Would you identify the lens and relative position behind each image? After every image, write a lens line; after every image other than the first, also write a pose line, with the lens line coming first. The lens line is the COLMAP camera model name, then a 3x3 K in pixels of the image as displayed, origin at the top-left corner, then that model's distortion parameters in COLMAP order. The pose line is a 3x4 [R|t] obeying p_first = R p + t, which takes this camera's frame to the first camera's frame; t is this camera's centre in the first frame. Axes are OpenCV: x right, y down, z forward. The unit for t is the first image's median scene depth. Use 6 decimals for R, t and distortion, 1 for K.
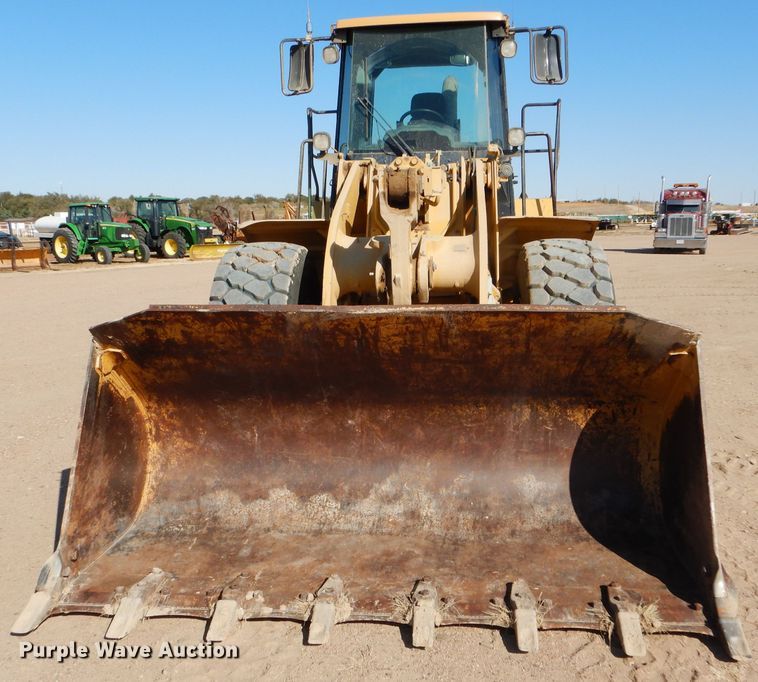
lens RADIAL K [[800.3, 0, 379.9], [0, 800.3, 367.1], [0, 0, 1]] dist [0.008201, 0.006210]
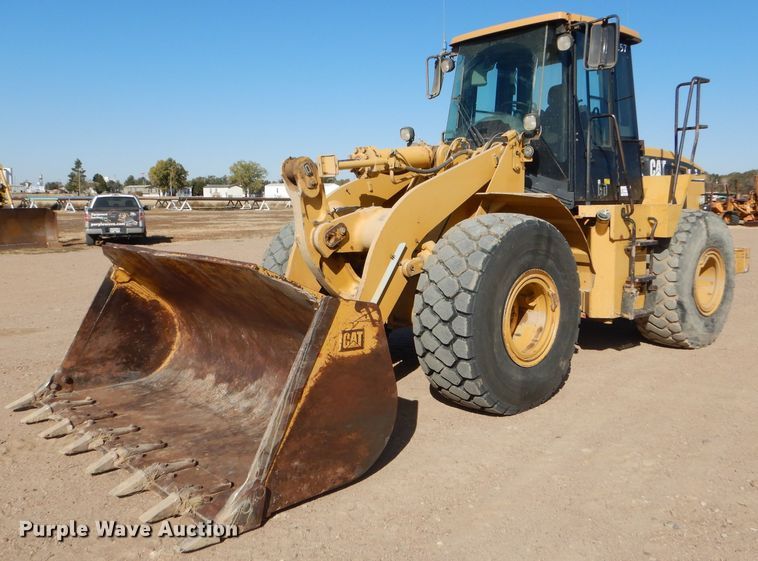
lens RADIAL K [[678.2, 0, 403.3], [0, 678.2, 262.8], [0, 0, 1]] dist [0.004902, -0.004045]
pose [[0.749283, 0.079686, -0.657438, 0.956120], [-0.127899, 0.991457, -0.025595, -0.065799], [0.649782, 0.103263, 0.753074, 0.272965]]
